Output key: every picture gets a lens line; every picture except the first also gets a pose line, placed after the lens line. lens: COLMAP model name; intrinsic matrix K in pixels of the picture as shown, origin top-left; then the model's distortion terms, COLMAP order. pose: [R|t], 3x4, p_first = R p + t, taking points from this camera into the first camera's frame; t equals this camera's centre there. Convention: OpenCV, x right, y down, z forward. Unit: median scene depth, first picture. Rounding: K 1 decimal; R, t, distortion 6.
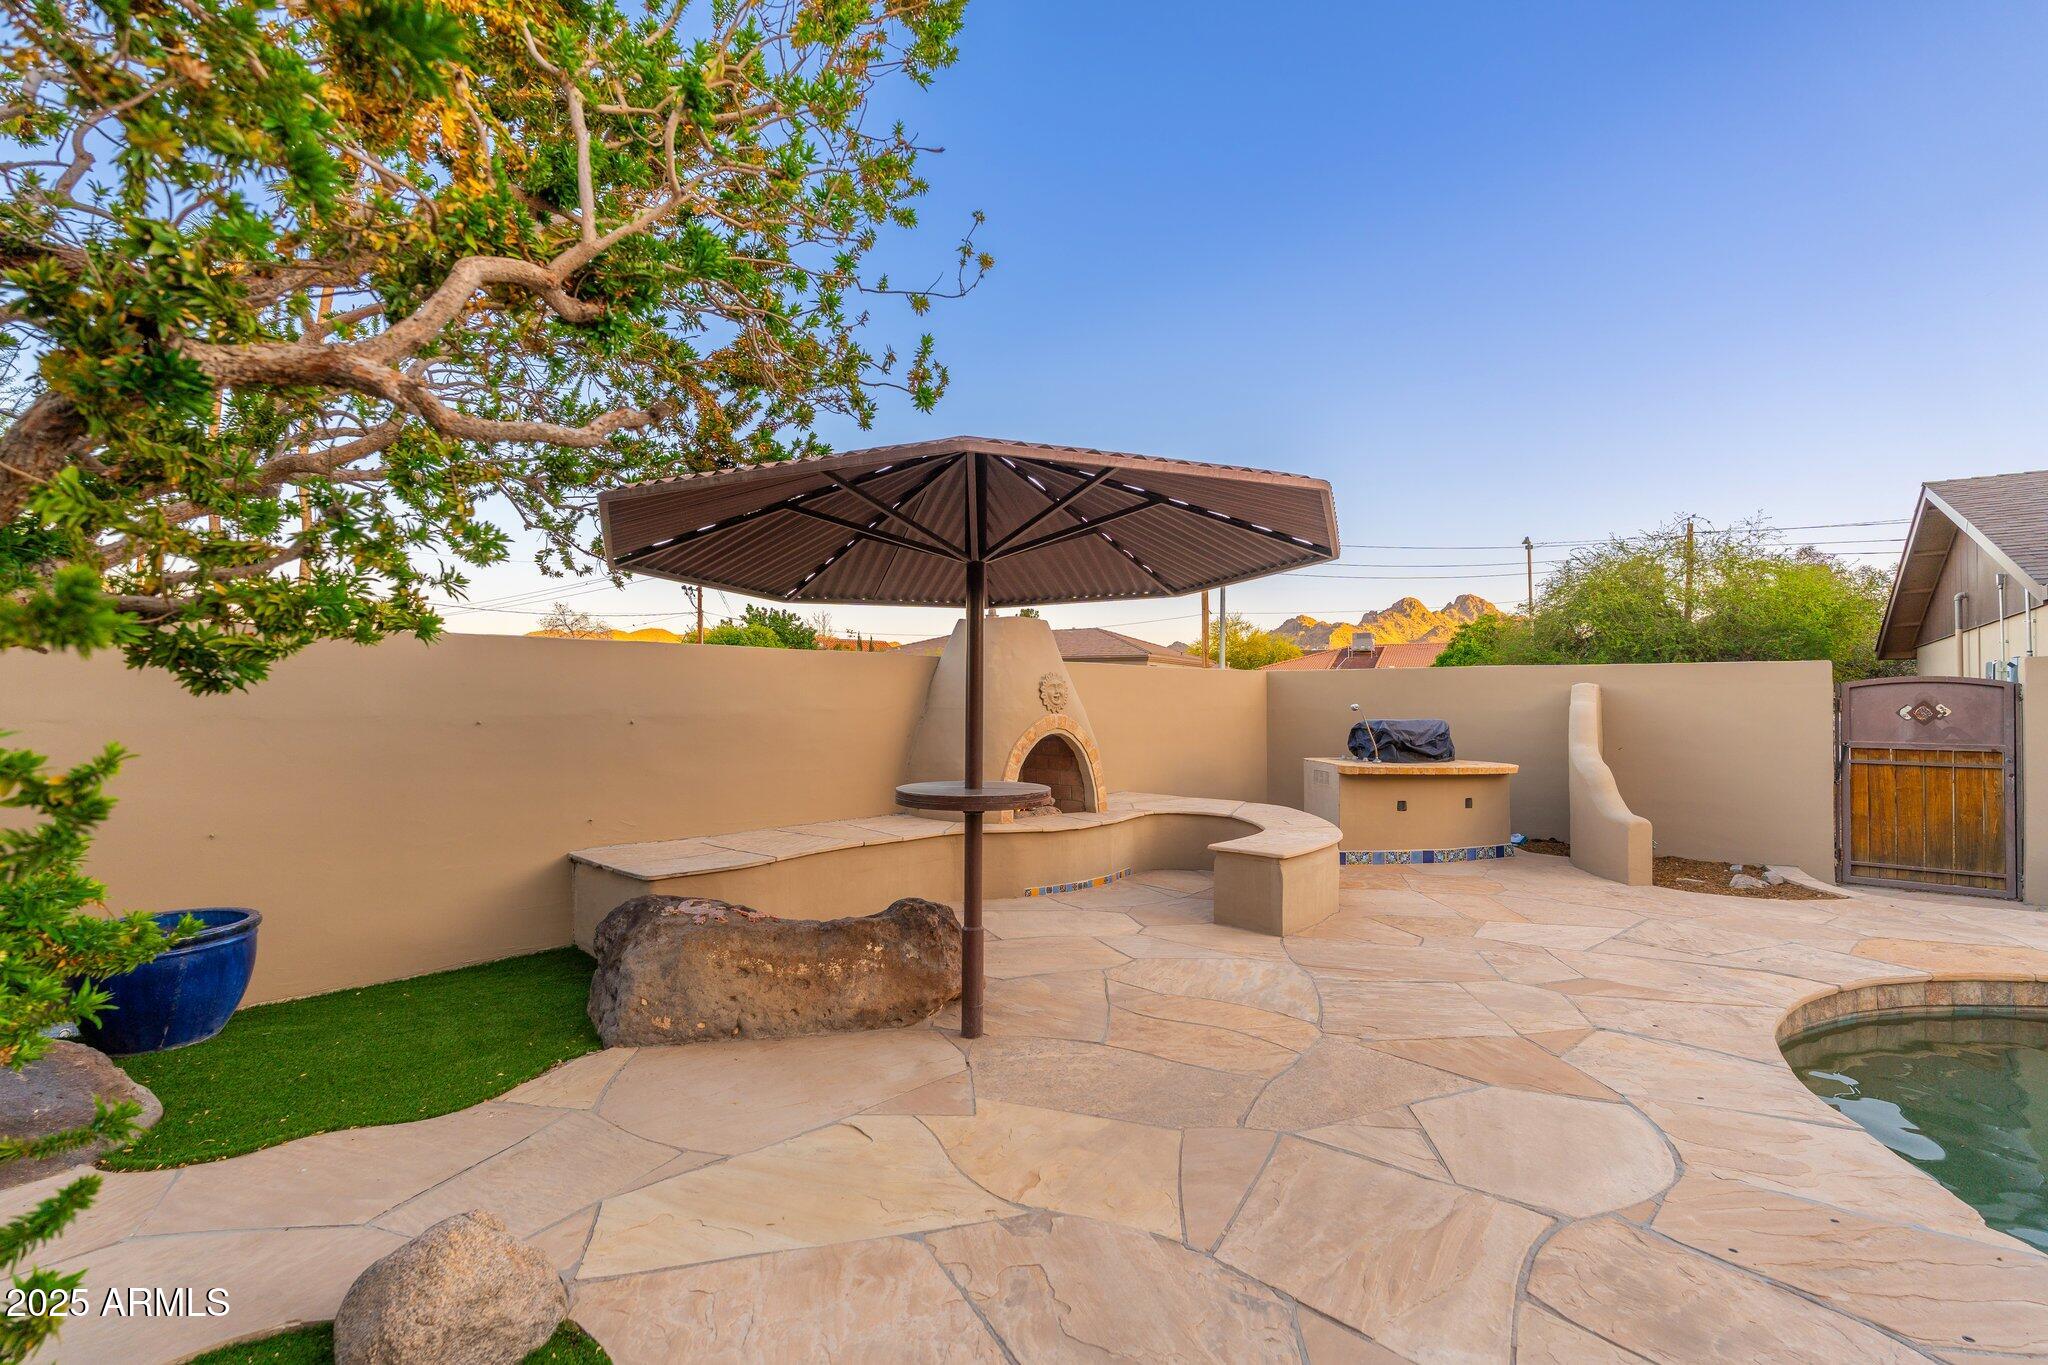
lens RADIAL K [[893.0, 0, 1023.2], [0, 893.0, 677.9], [0, 0, 1]] dist [-0.002152, -0.000998]
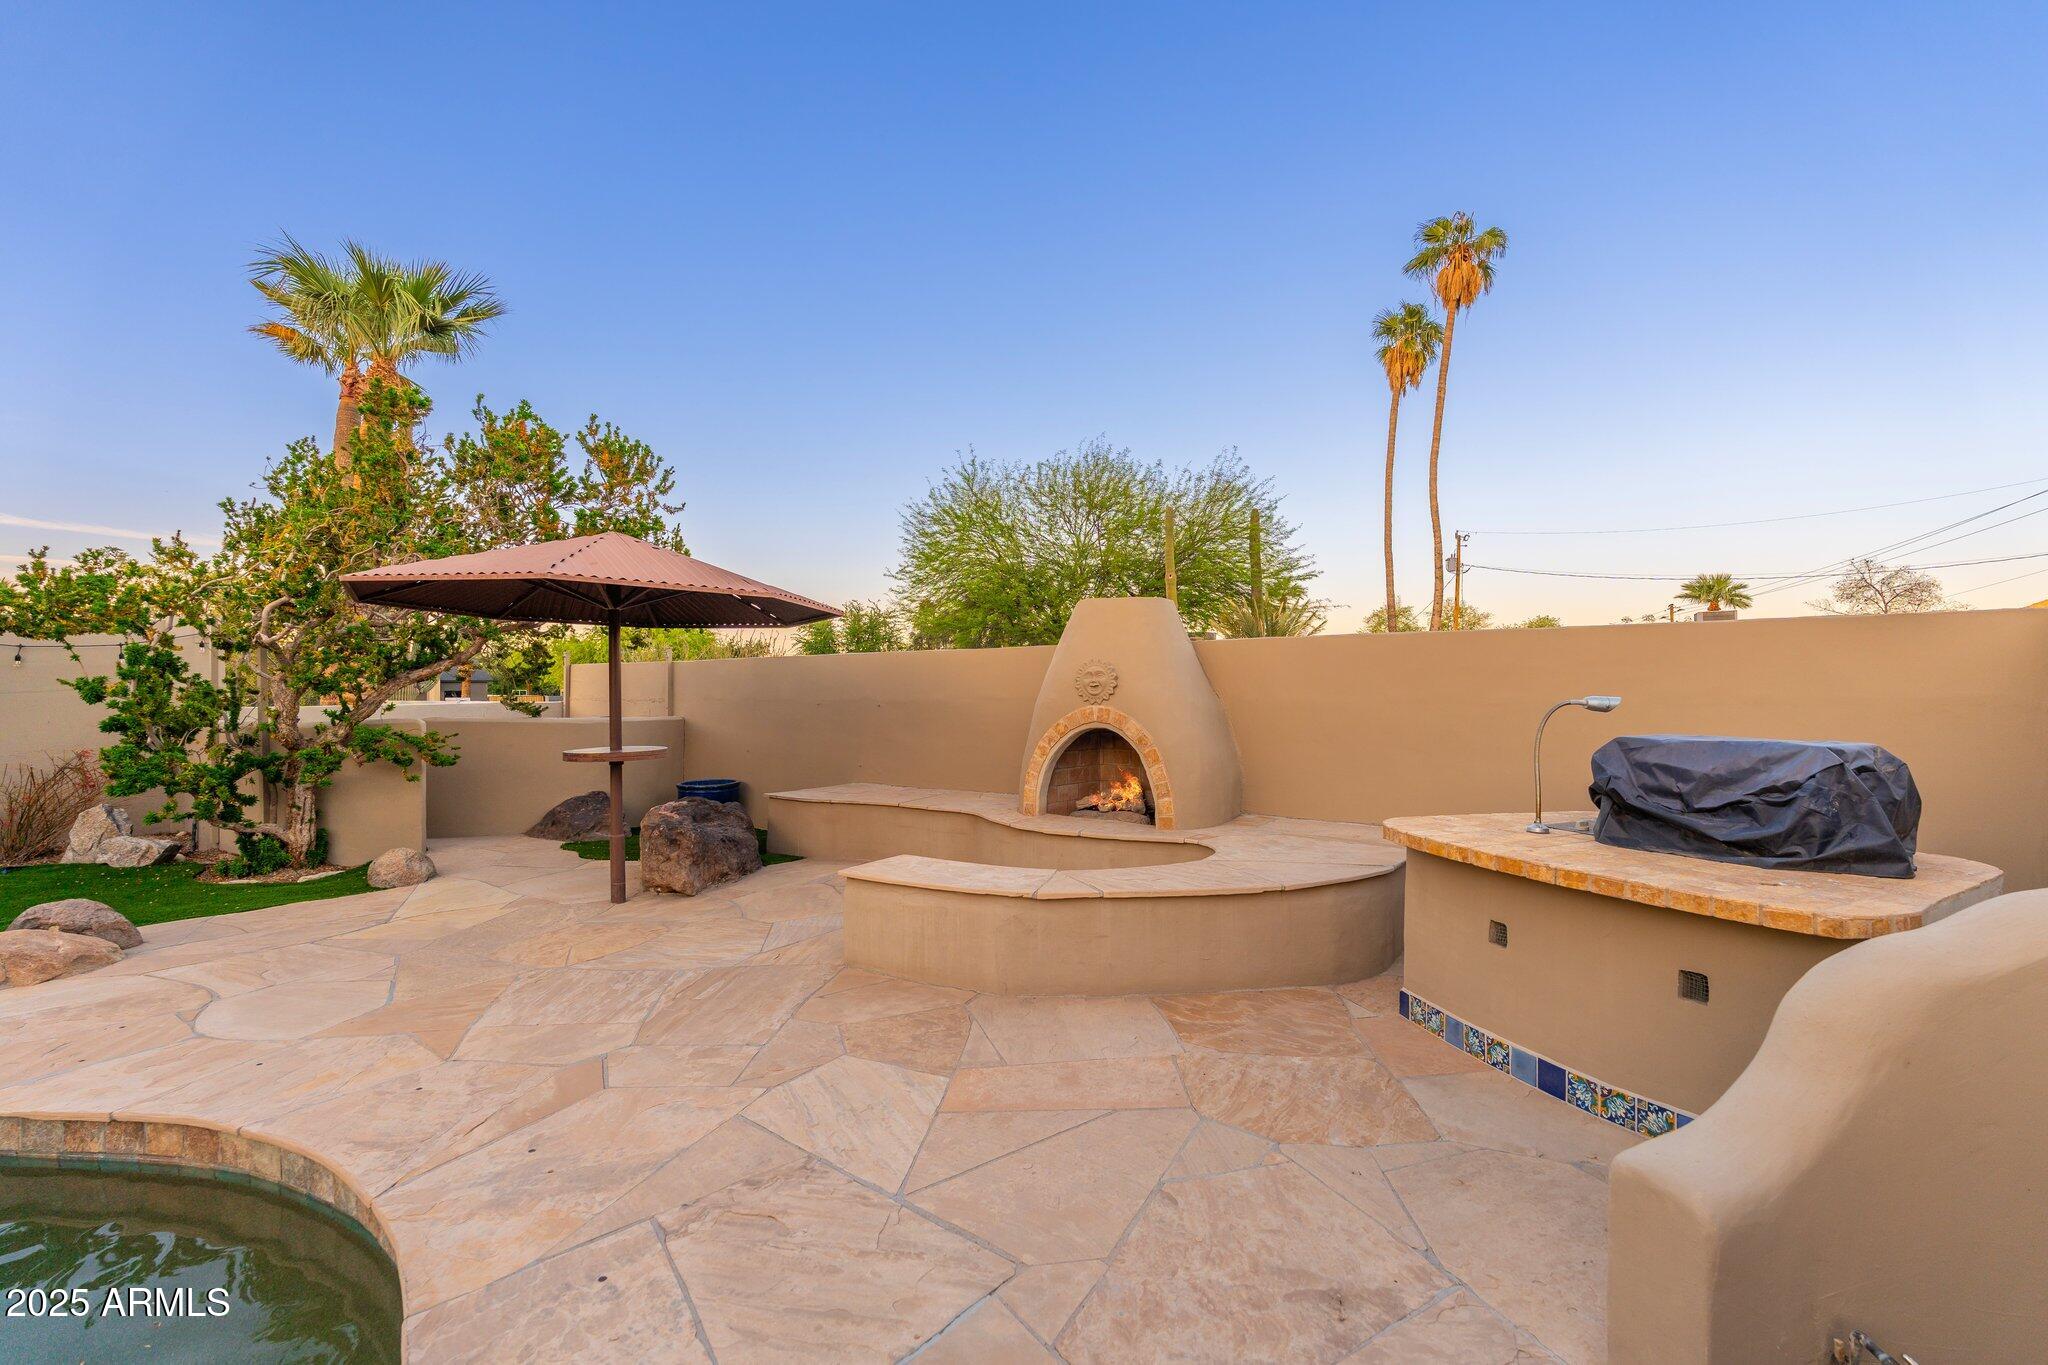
lens RADIAL K [[892.3, 0, 1024.6], [0, 892.3, 686.5], [0, 0, 1]] dist [-0.003730, -0.000030]
pose [[0.182916, -0.002990, -0.983124, 0.849184], [0.034003, 0.999416, 0.003287, 0.015331], [0.982540, -0.034030, 0.182911, 0.736516]]
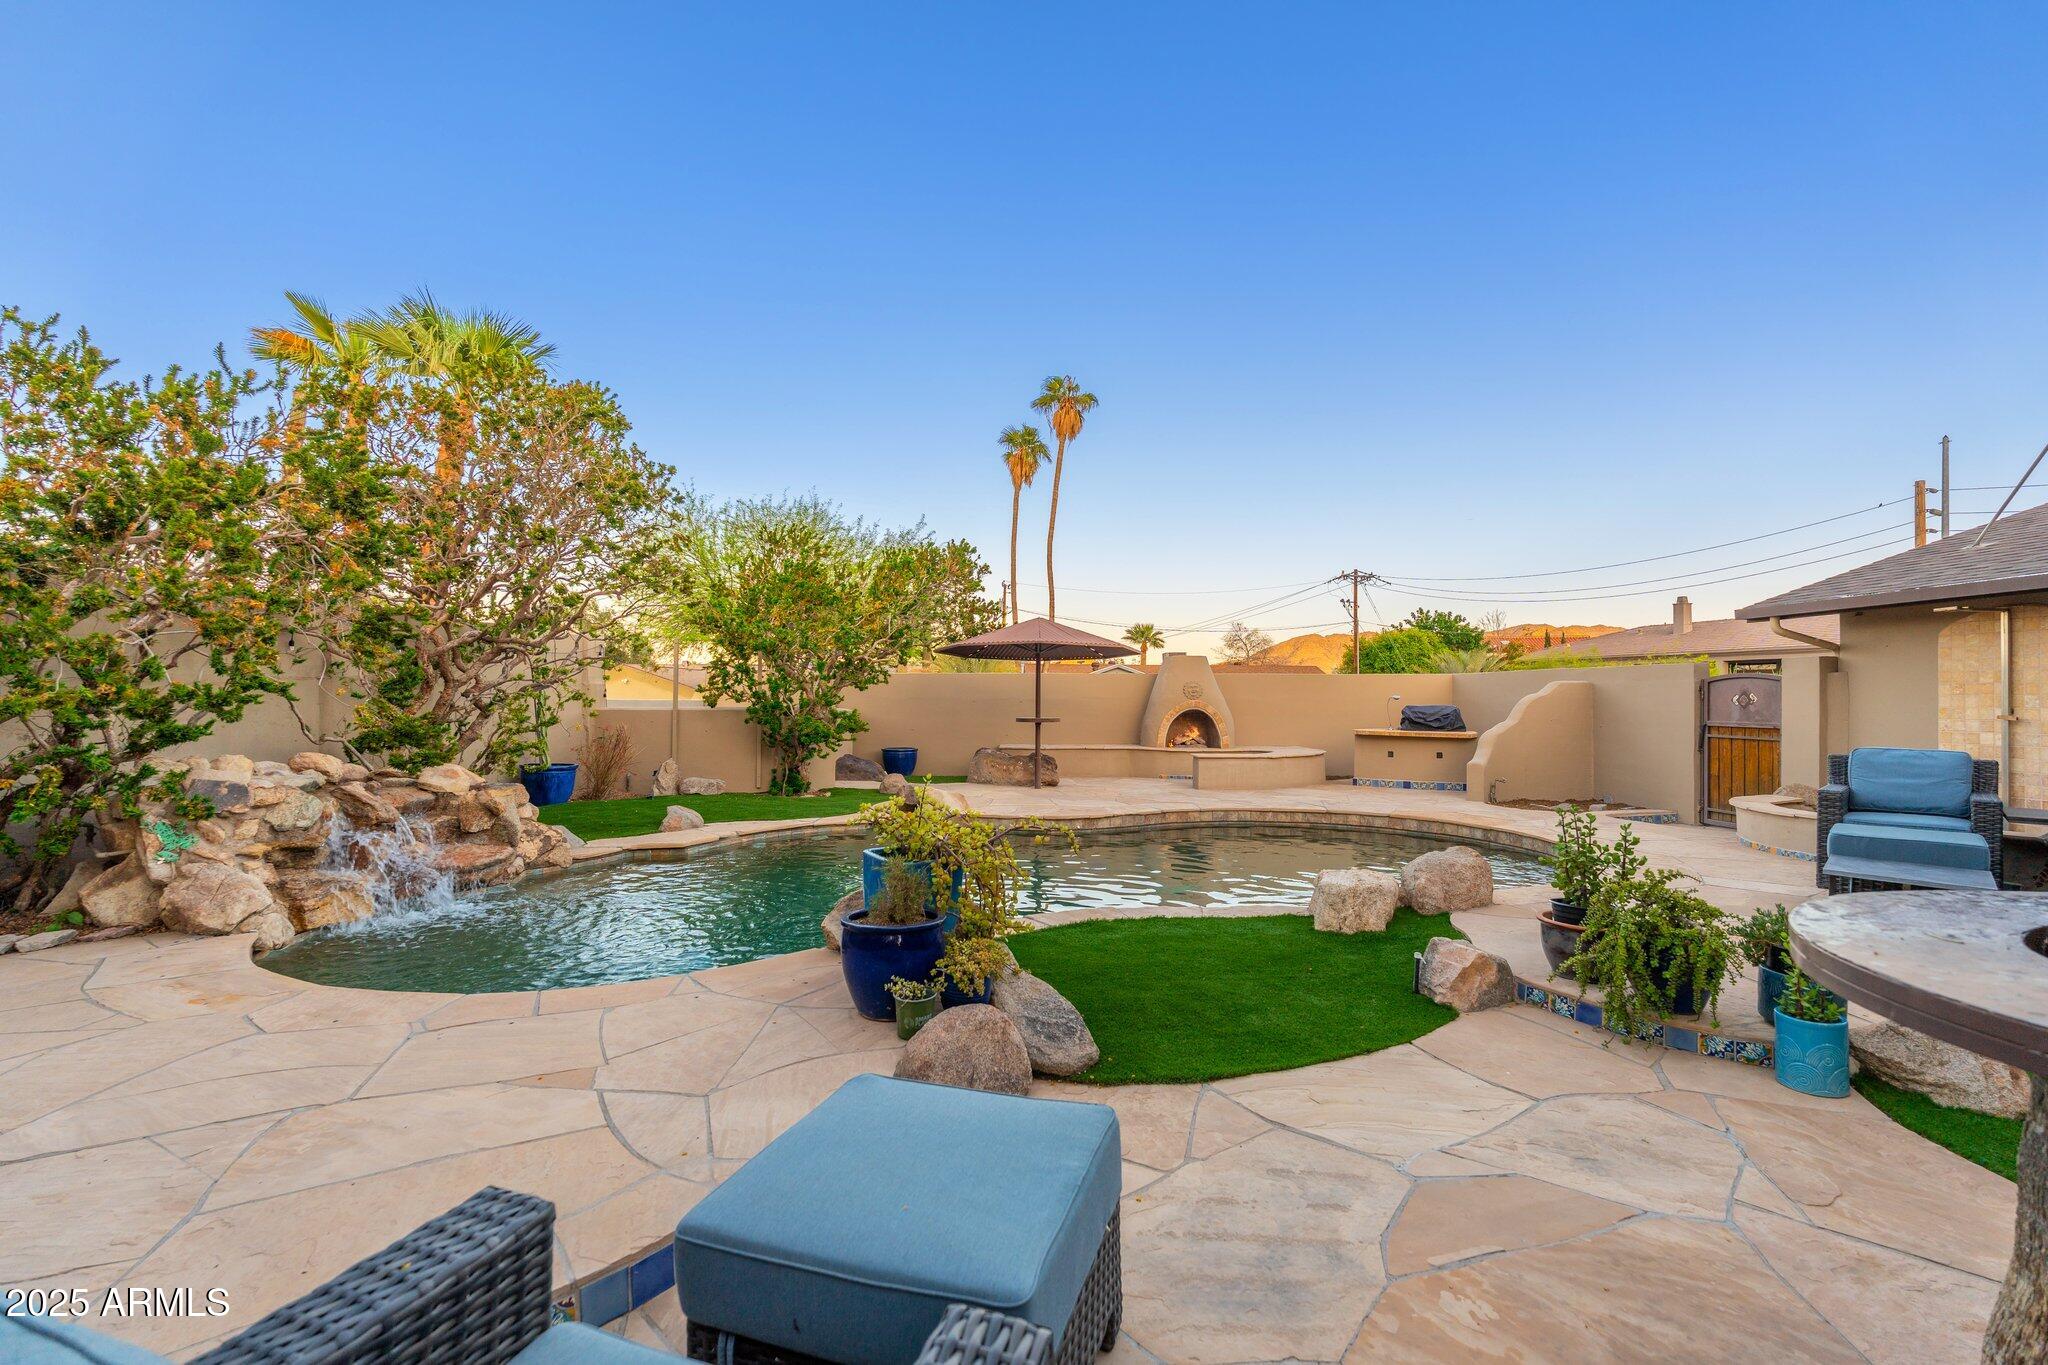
lens RADIAL K [[892.3, 0, 1024.6], [0, 892.3, 686.5], [0, 0, 1]] dist [-0.003730, -0.000030]
pose [[0.697431, -0.010834, -0.716570, 1.230954], [0.017501, 0.999845, 0.001917, -0.003600], [0.716439, -0.013877, 0.697512, -0.748926]]
